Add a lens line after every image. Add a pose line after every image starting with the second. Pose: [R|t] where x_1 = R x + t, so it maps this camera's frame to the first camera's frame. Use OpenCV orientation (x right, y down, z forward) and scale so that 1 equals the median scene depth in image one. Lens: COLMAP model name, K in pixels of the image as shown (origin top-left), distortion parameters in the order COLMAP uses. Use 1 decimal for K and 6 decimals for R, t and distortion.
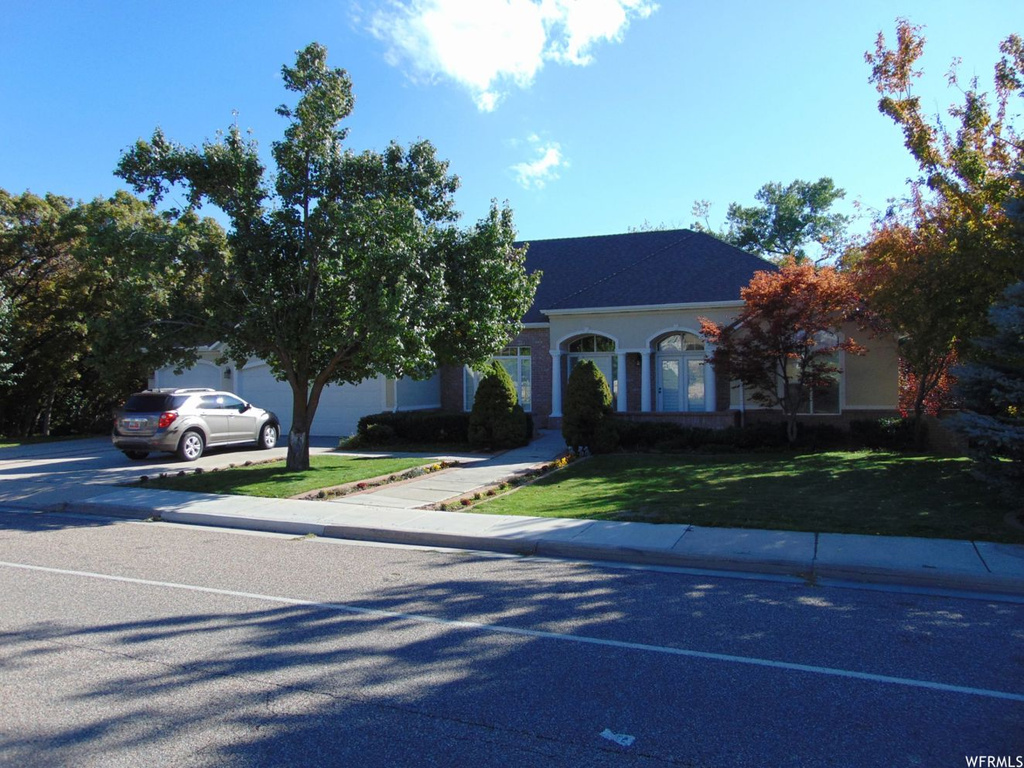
lens RADIAL K [[769.2, 0, 511.7], [0, 769.2, 384.9], [0, 0, 1]] dist [0.001211, 0.001436]
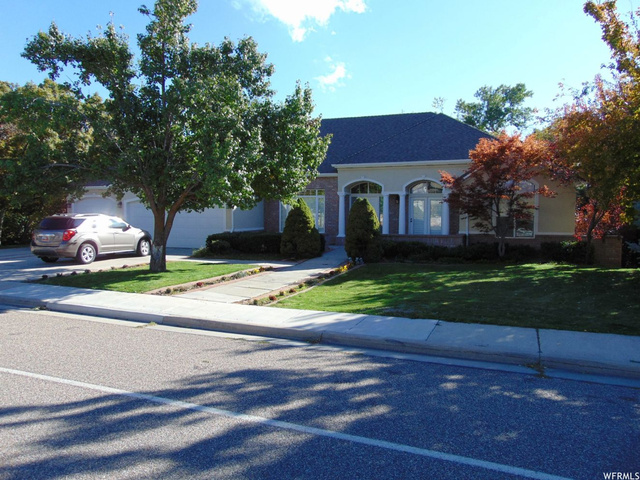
lens RADIAL K [[480.8, 0, 320.3], [0, 480.8, 239.7], [0, 0, 1]] dist [0.001211, 0.001436]
pose [[0.999835, 0.014021, 0.011515, 0.011434], [-0.014550, 0.998780, 0.047191, 0.005408], [-0.010839, -0.047351, 0.998820, 0.119393]]
